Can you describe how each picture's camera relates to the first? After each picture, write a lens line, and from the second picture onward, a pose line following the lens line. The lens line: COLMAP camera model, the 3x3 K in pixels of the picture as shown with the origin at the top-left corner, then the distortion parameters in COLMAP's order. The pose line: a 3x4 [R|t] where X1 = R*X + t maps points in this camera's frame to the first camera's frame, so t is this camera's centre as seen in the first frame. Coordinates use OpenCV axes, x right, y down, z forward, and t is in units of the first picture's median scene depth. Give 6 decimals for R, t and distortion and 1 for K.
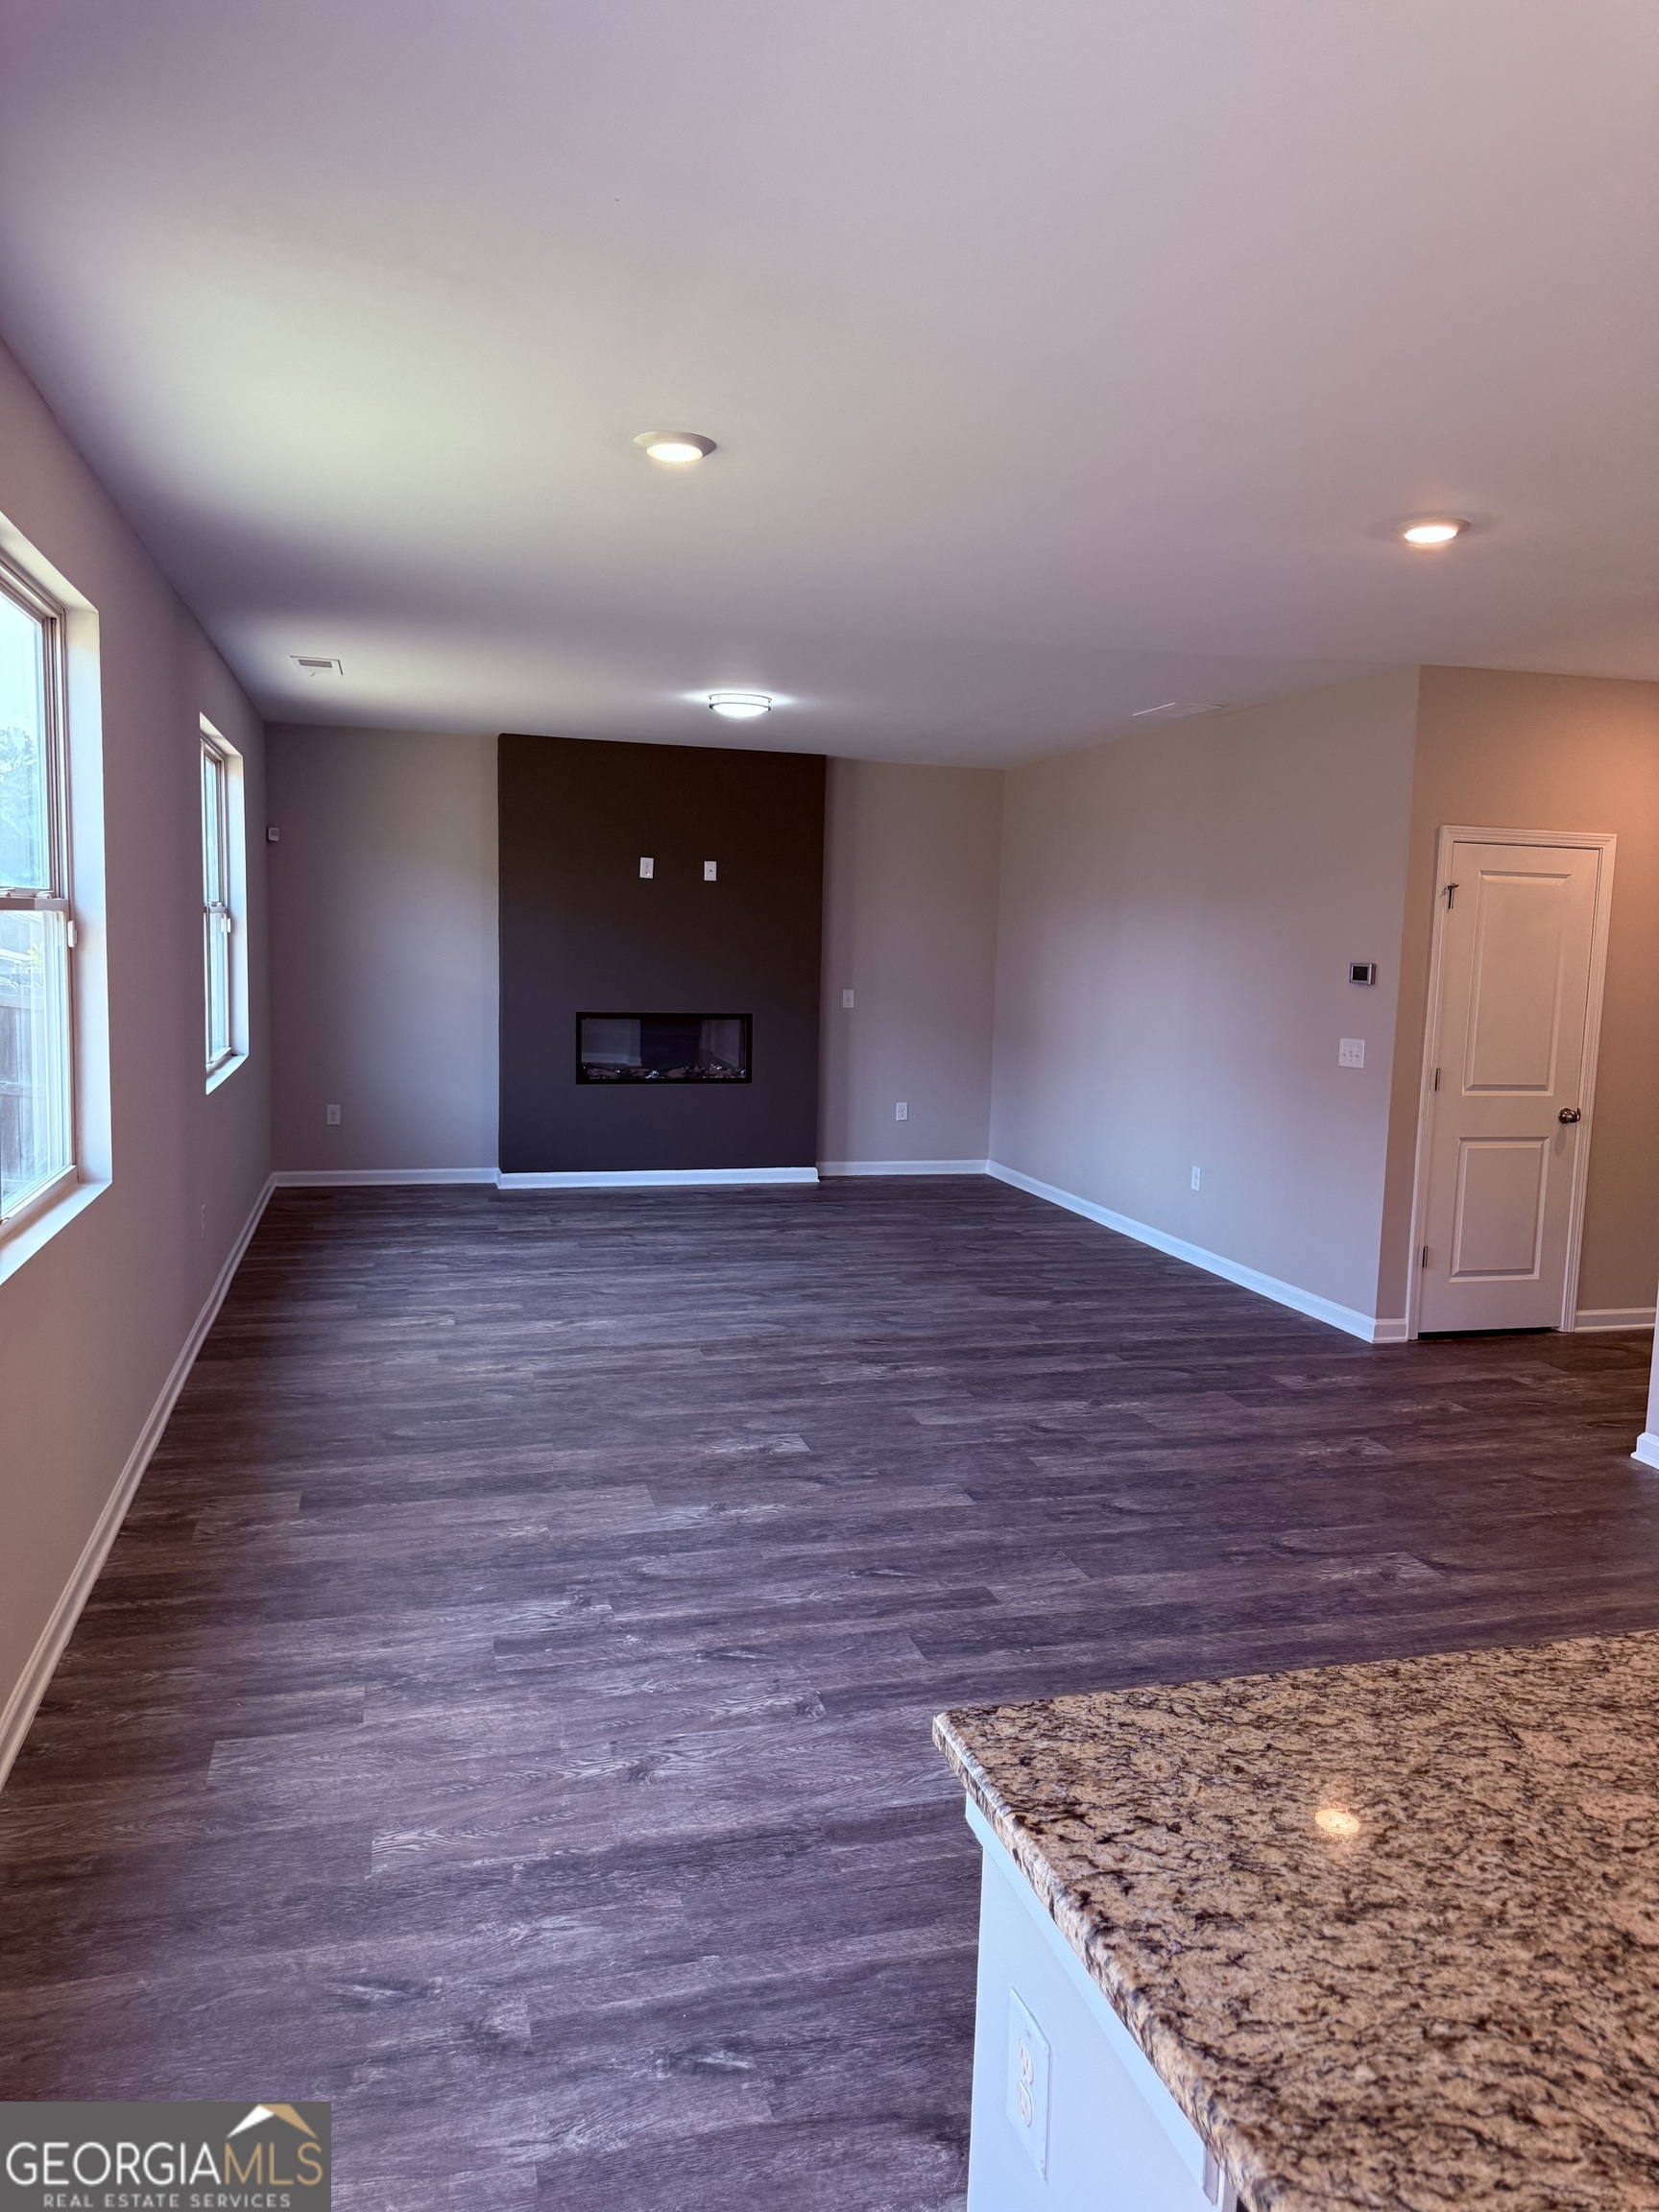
lens RADIAL K [[1556.3, 0, 825.3], [0, 1556.3, 1099.5], [0, 0, 1]] dist [0.136628, -0.213029]
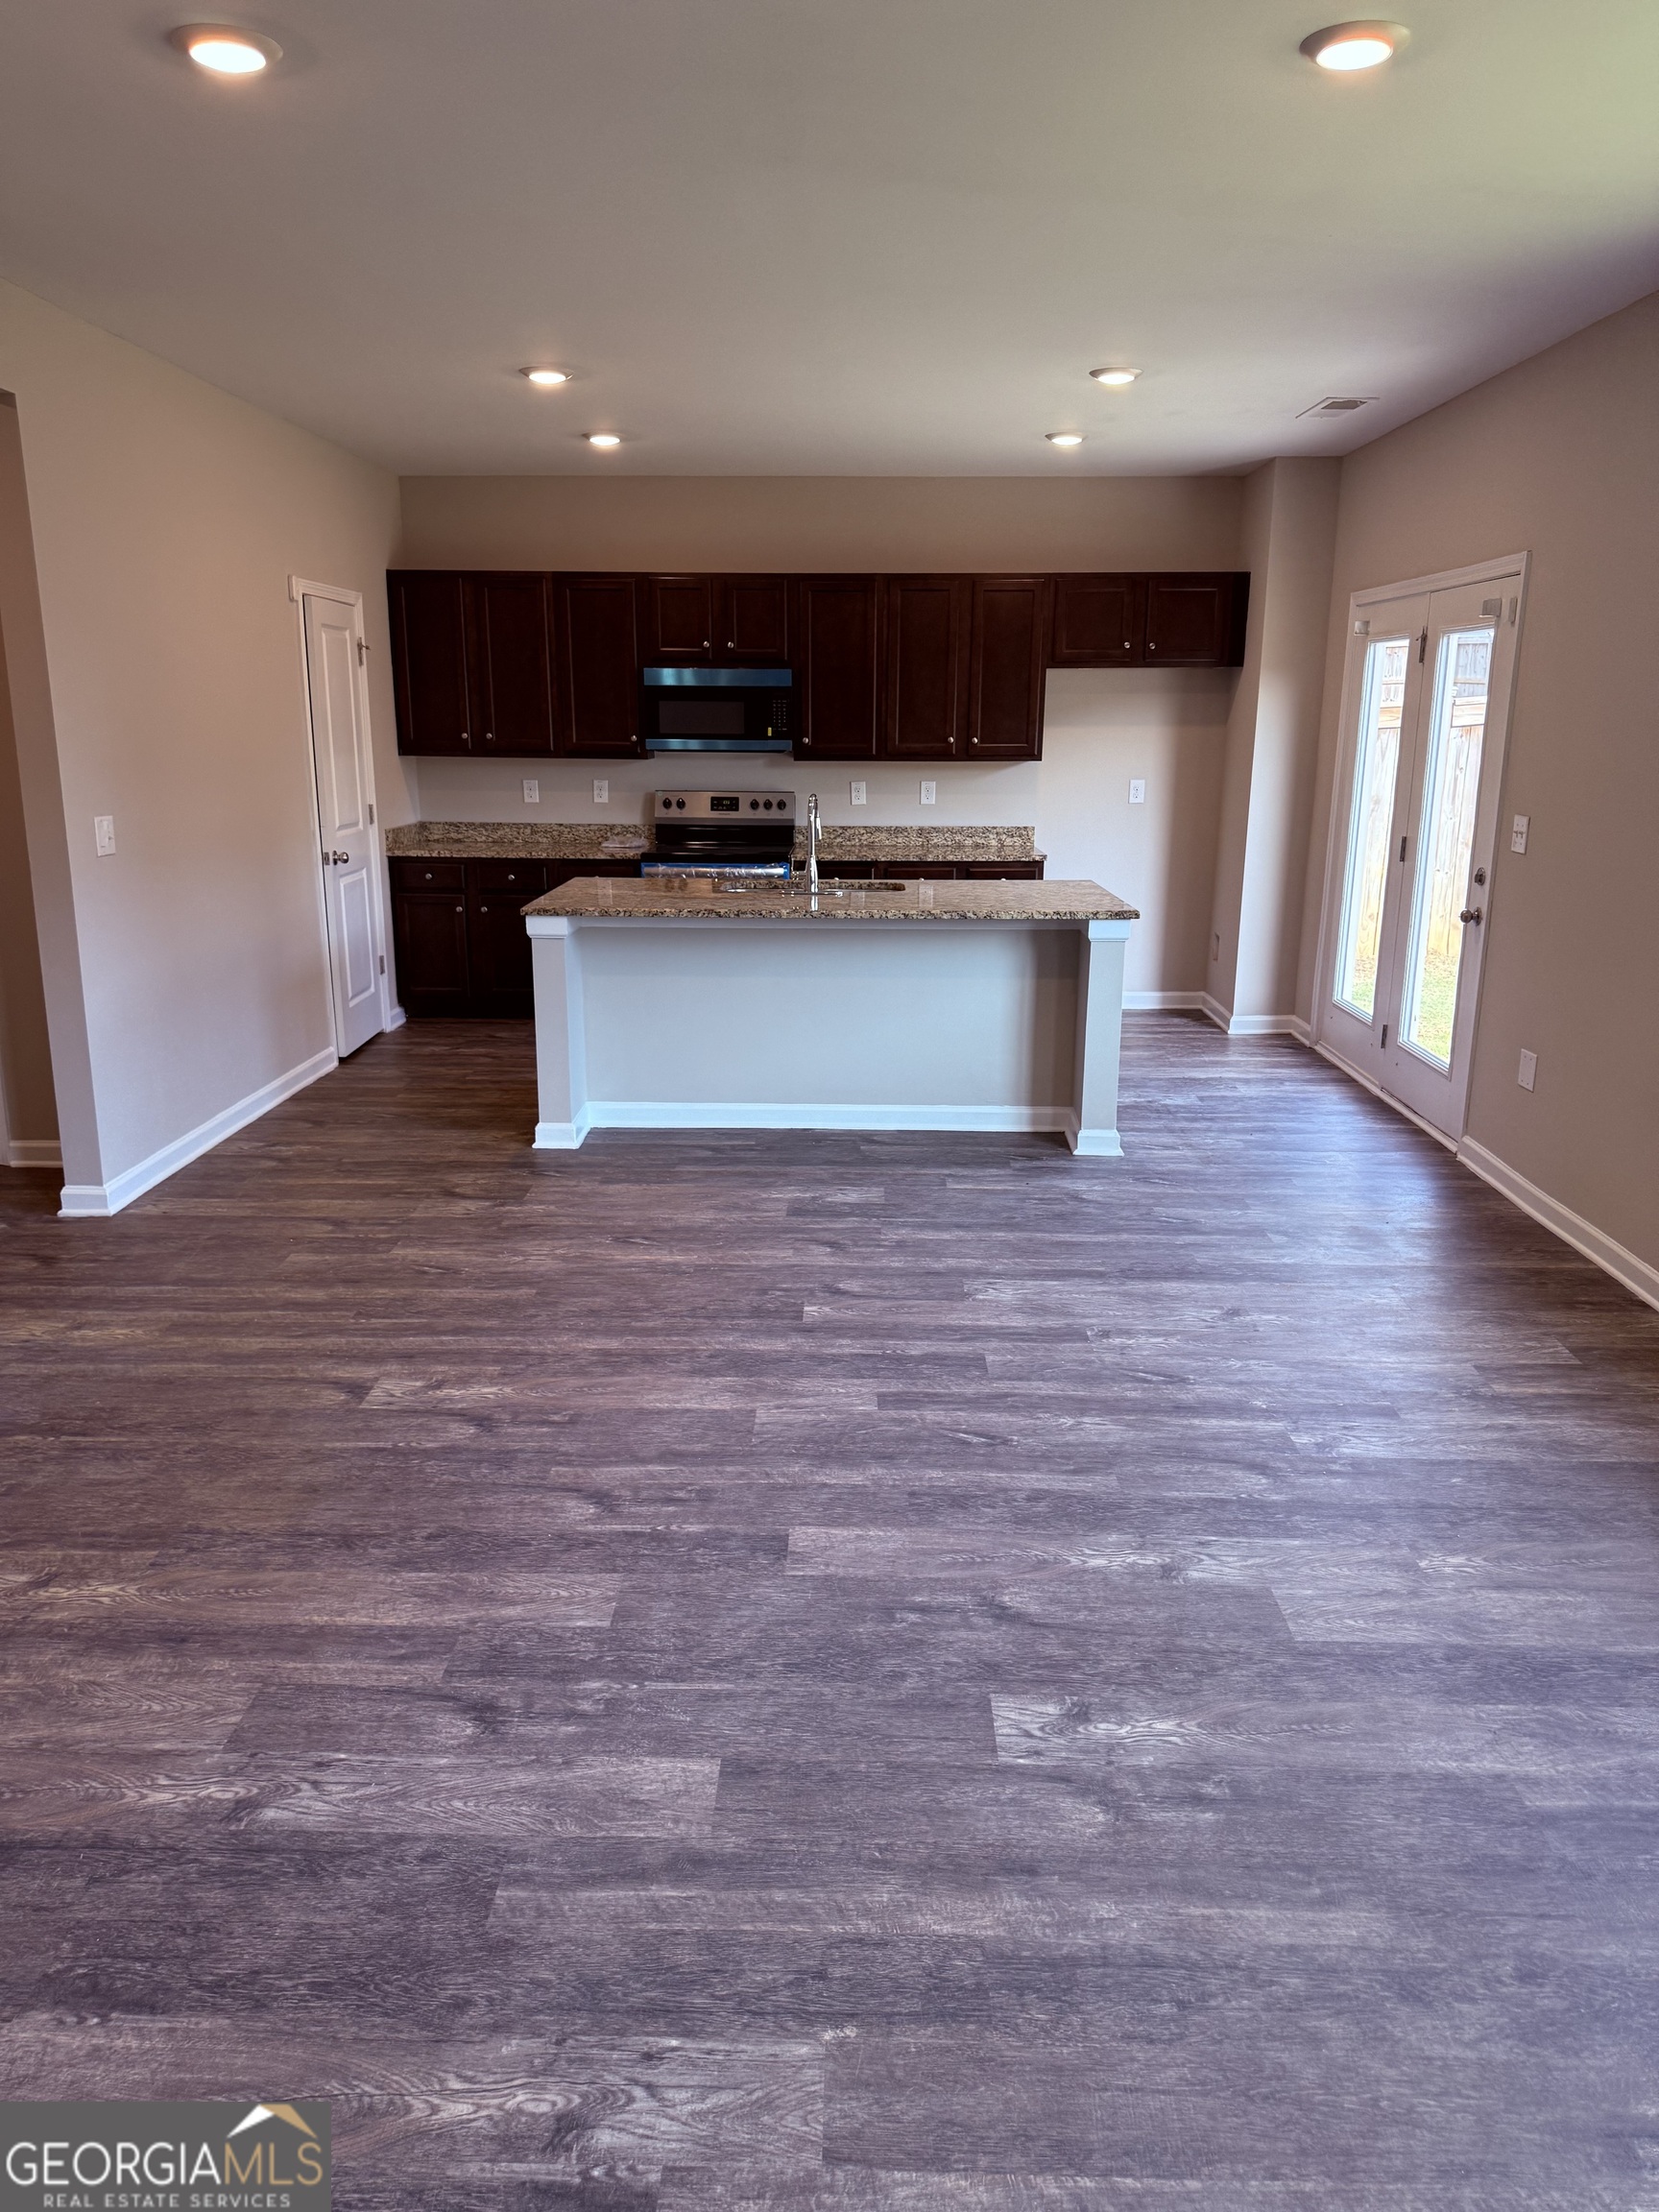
lens RADIAL K [[1556.3, 0, 825.3], [0, 1556.3, 1099.5], [0, 0, 1]] dist [0.136628, -0.213029]
pose [[-0.958202, -0.101384, 0.267527, -0.097131], [-0.003663, 0.939375, 0.342872, -0.180283], [-0.286070, 0.327561, -0.900482, 1.778277]]
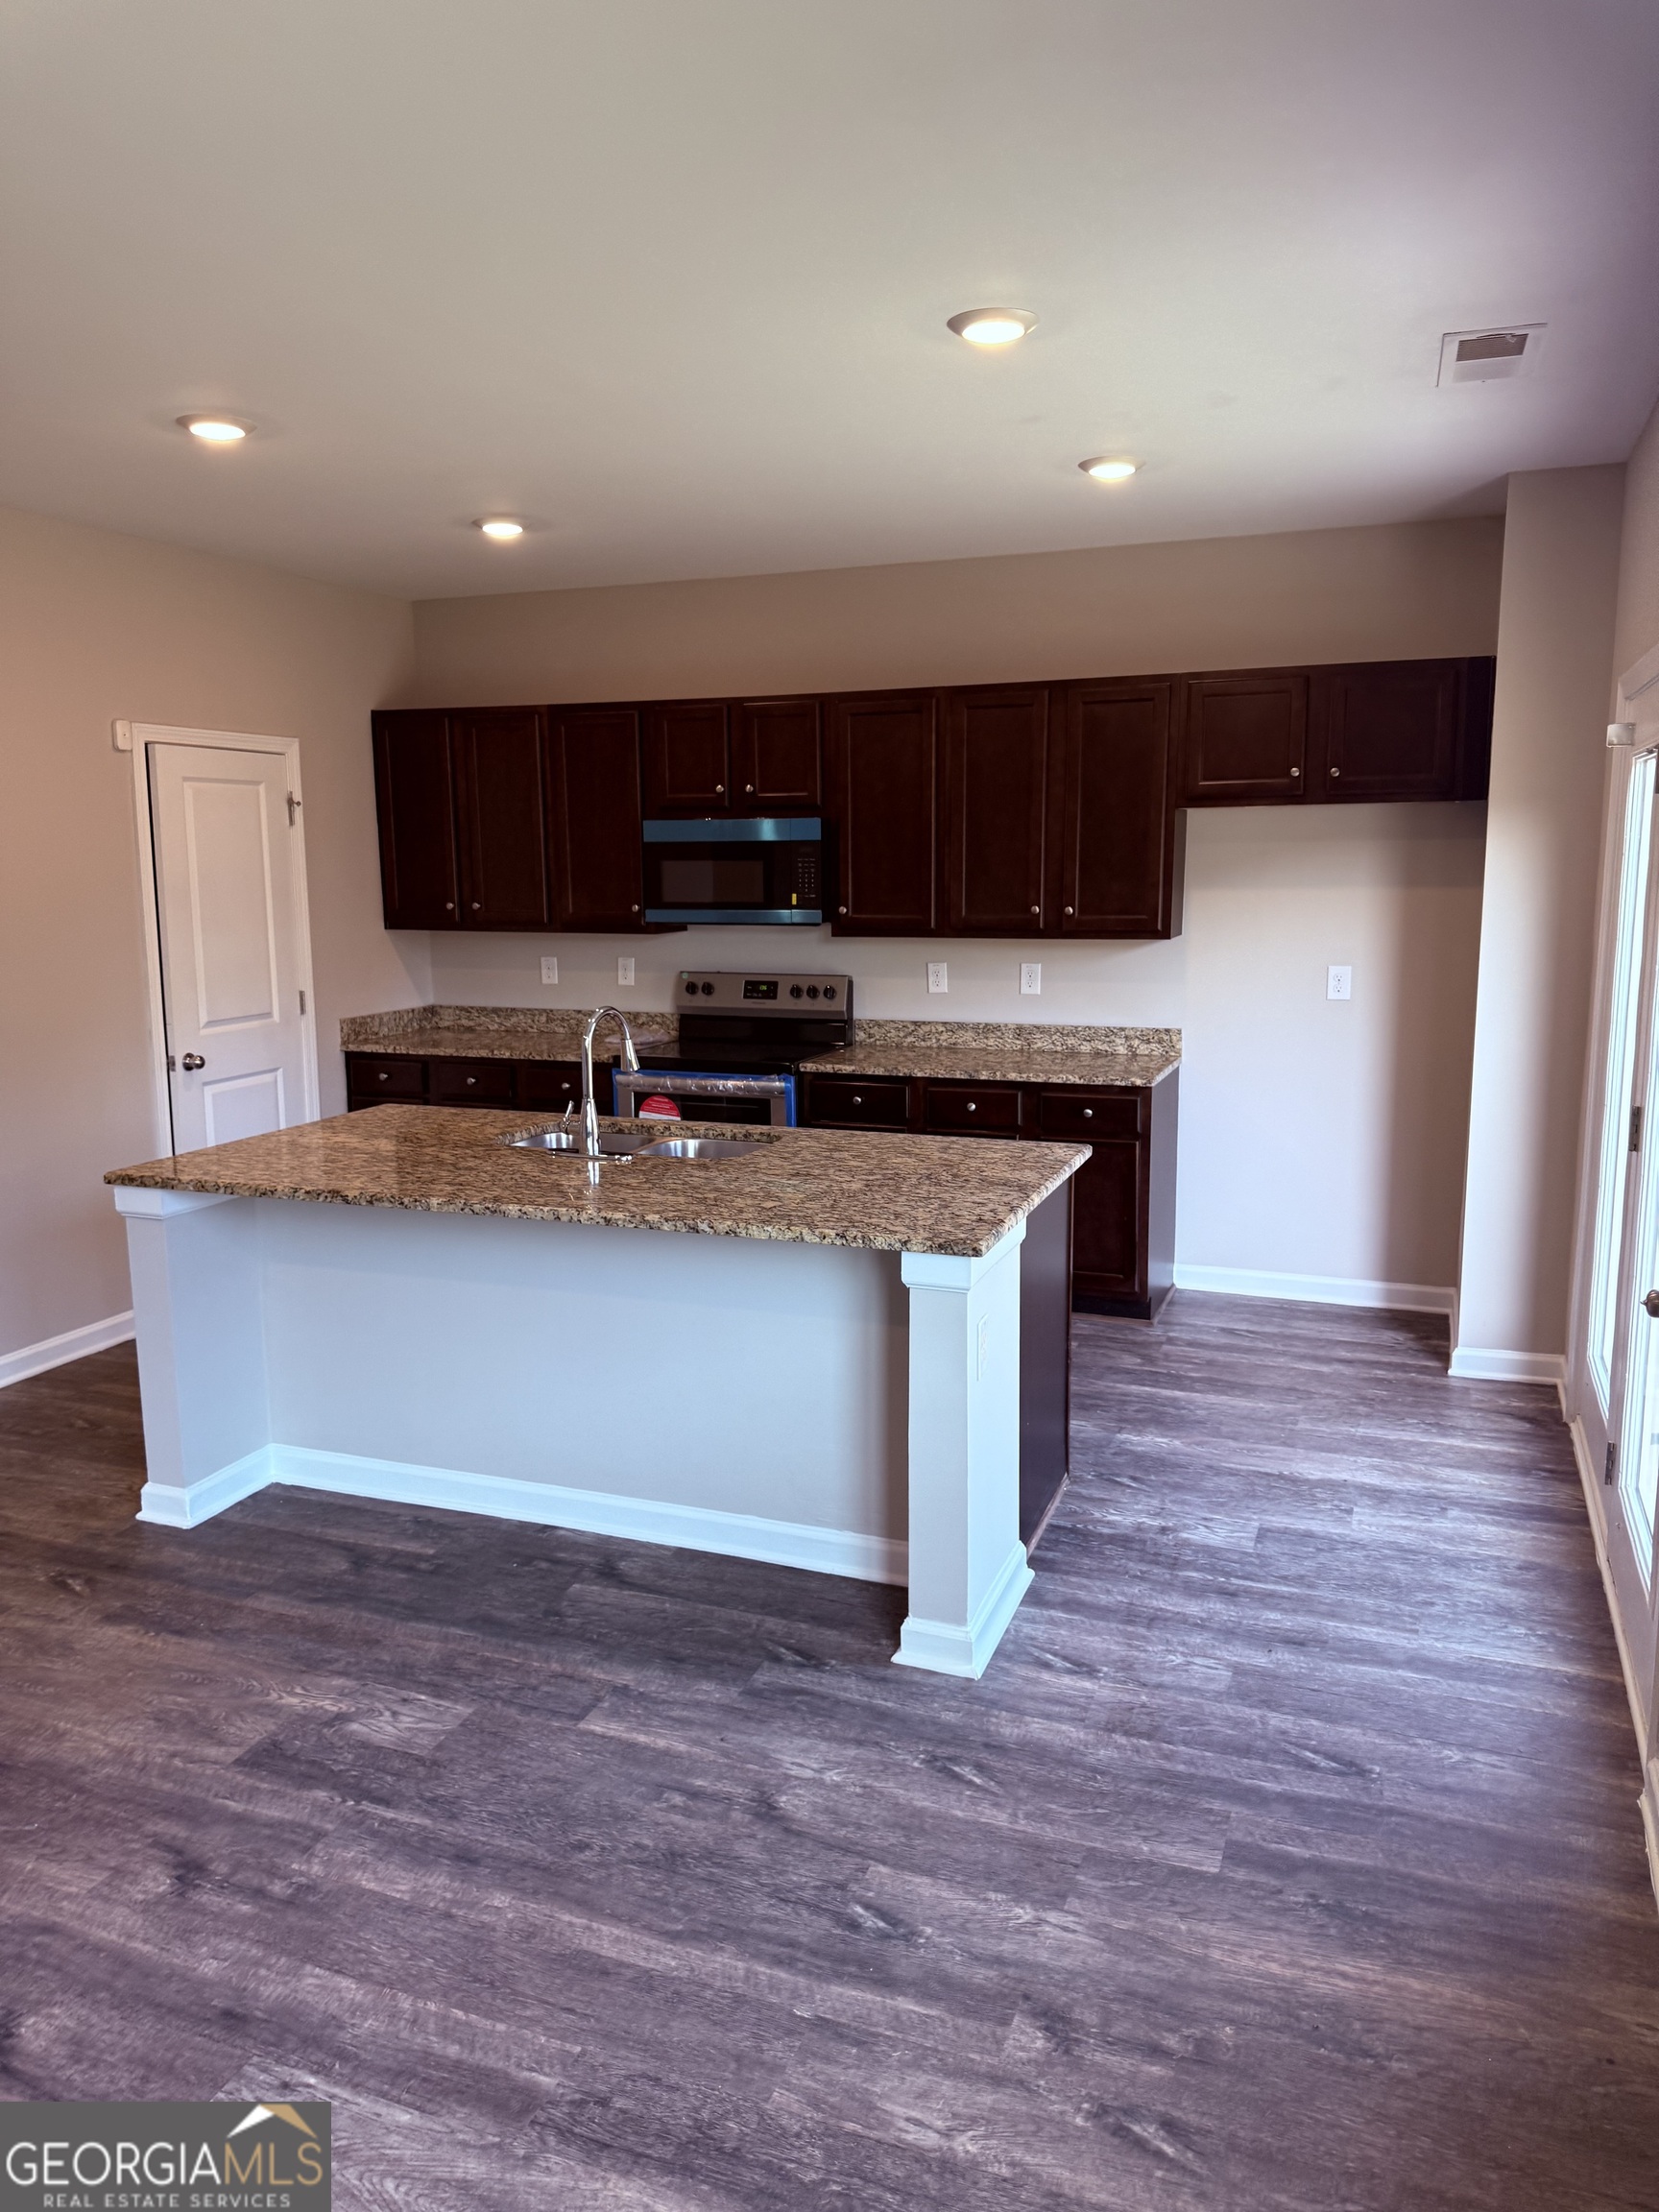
lens RADIAL K [[1539.4, 0, 822.7], [0, 1539.4, 1105.9], [0, 0, 1]] dist [0.068000, -0.110601]
pose [[-0.806917, -0.119228, 0.578506, -0.342579], [0.045774, 0.963848, 0.262492, -0.127417], [-0.588888, 0.238290, -0.772288, 0.992382]]
